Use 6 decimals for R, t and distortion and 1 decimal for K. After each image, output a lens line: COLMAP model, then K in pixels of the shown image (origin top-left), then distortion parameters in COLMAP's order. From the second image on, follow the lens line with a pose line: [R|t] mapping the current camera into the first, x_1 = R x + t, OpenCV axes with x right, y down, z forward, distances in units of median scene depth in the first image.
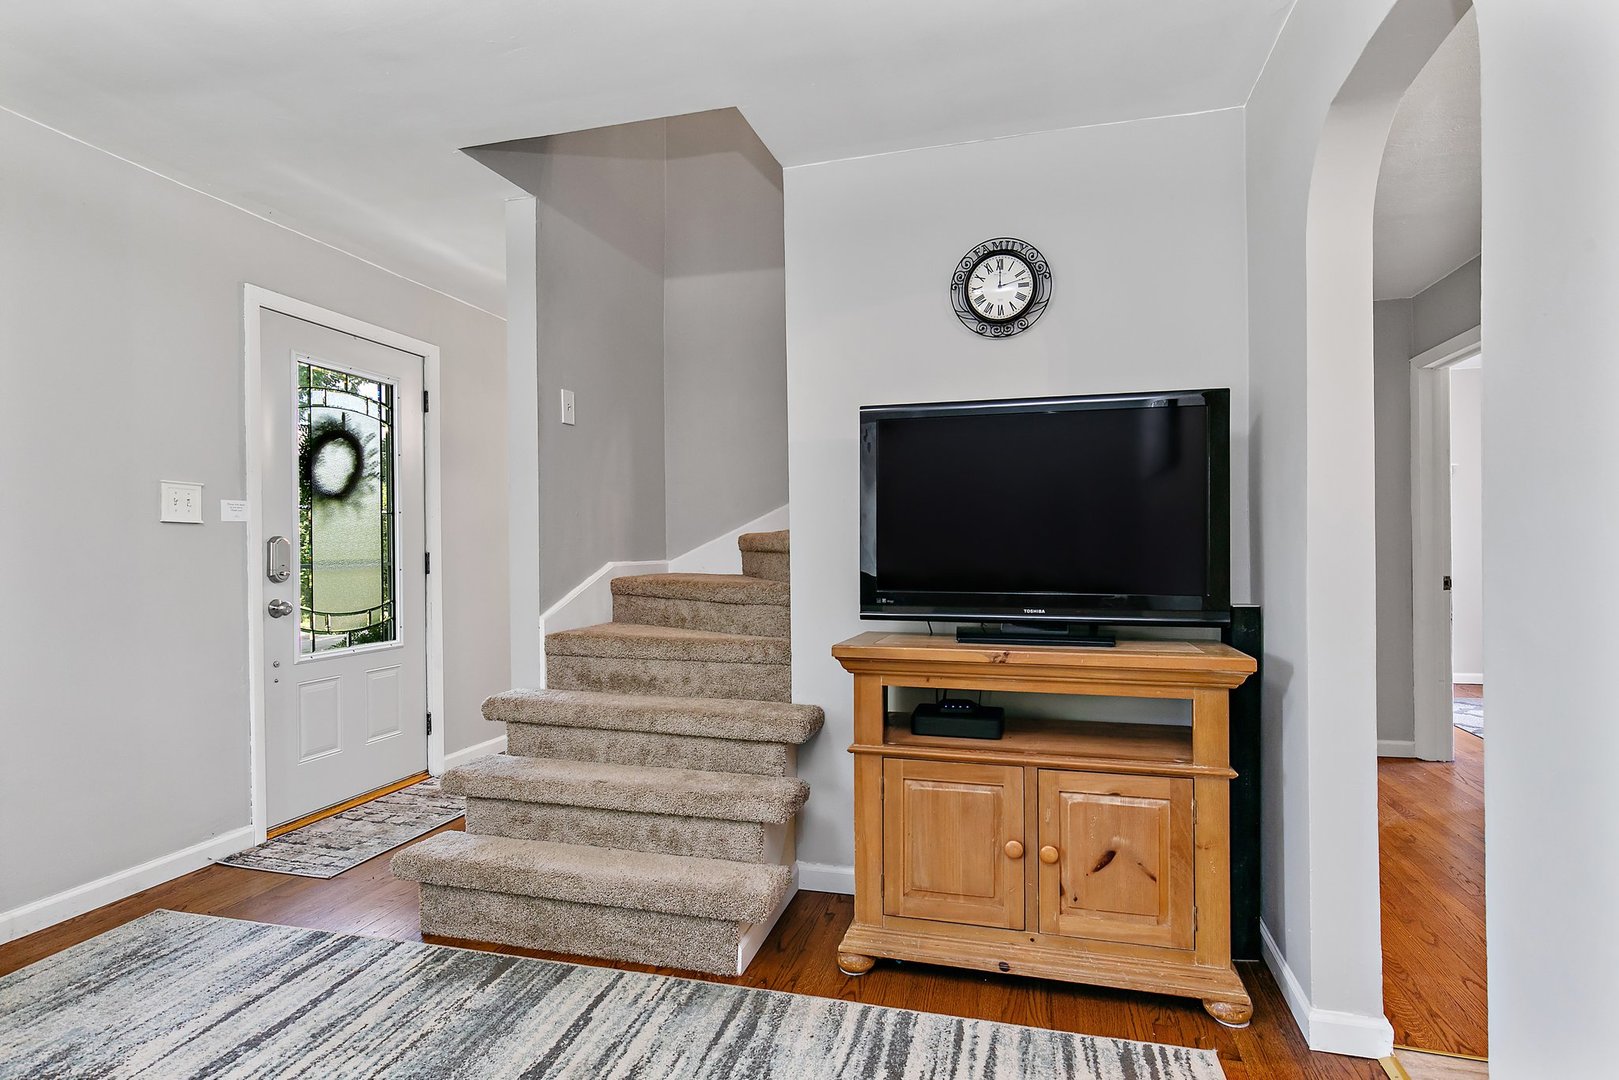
lens RADIAL K [[835.3, 0, 806.2], [0, 835.3, 551.3], [0, 0, 1]] dist [0.005991, 0.001224]
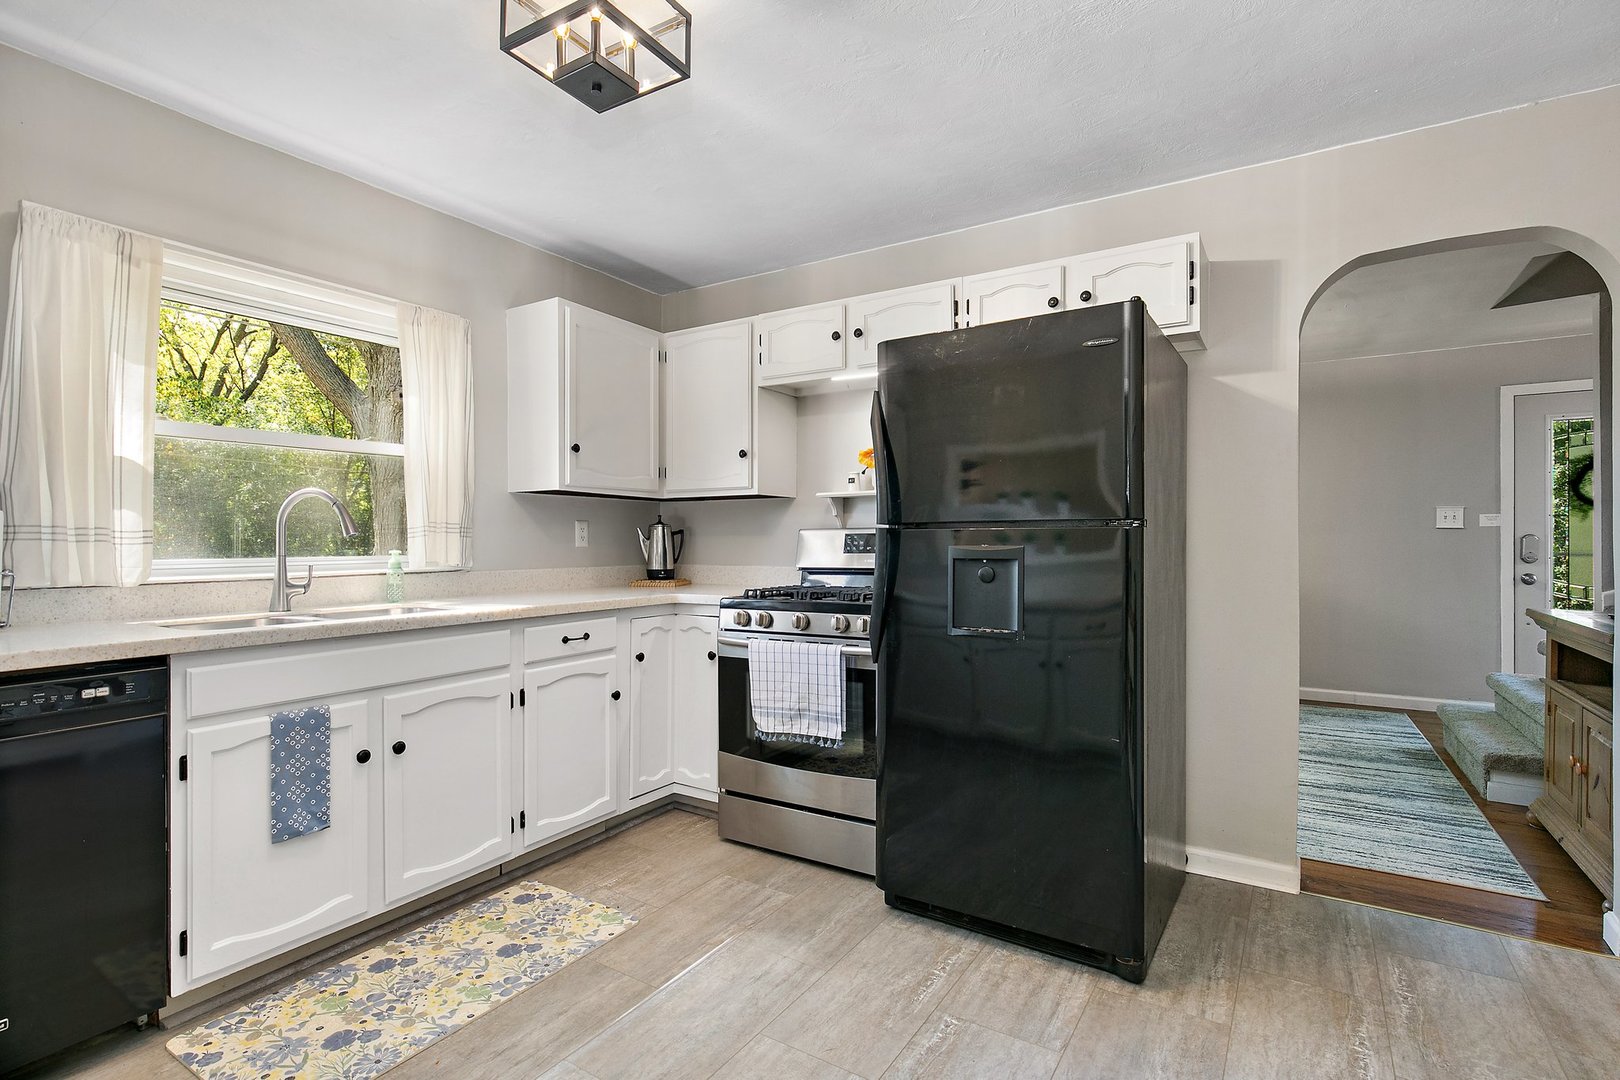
lens RADIAL K [[771.2, 0, 806.5], [0, 771.2, 543.7], [0, 0, 1]] dist [-0.004516, 0.000091]
pose [[-0.289967, 0.006619, -0.957014, 1.513631], [-0.004376, 0.999956, 0.008242, -0.008017], [0.957027, 0.006577, -0.289926, 0.122964]]
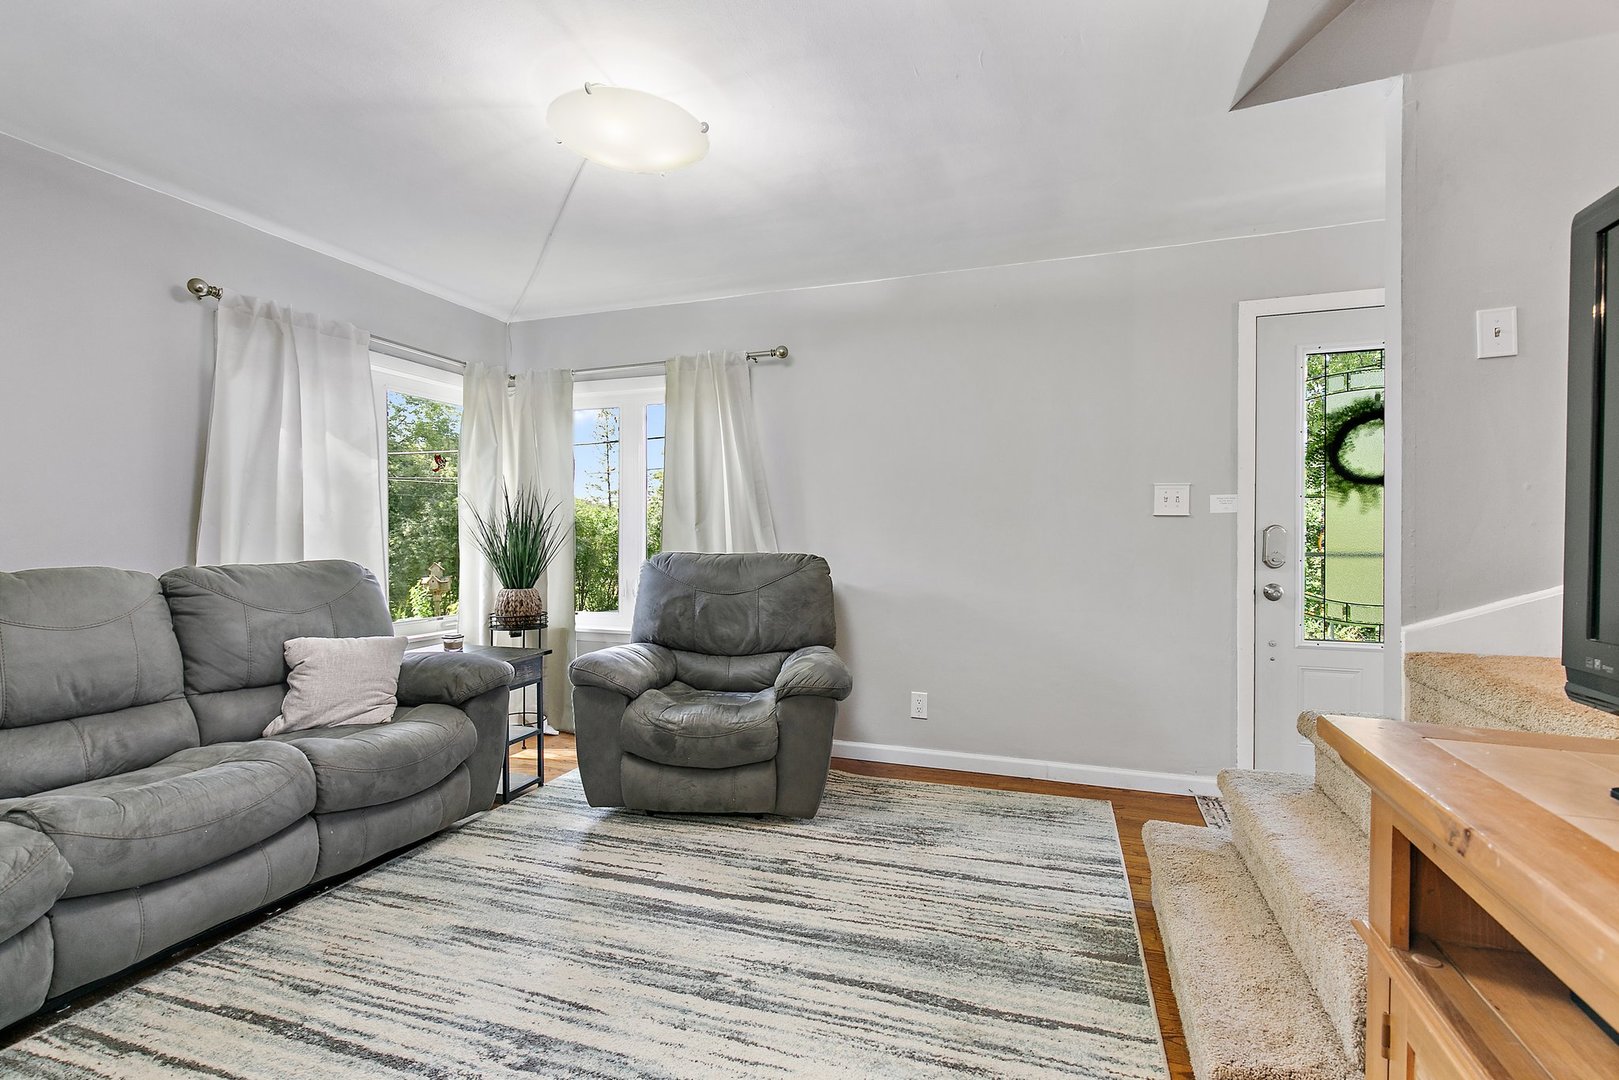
lens RADIAL K [[746.1, 0, 812.8], [0, 746.1, 545.1], [0, 0, 1]] dist [0.007720, -0.002976]
pose [[-0.065328, 0.011929, -0.997793, 0.464939], [-0.010026, 0.999870, 0.012610, 0.002050], [0.997813, 0.010827, -0.065200, 0.601379]]
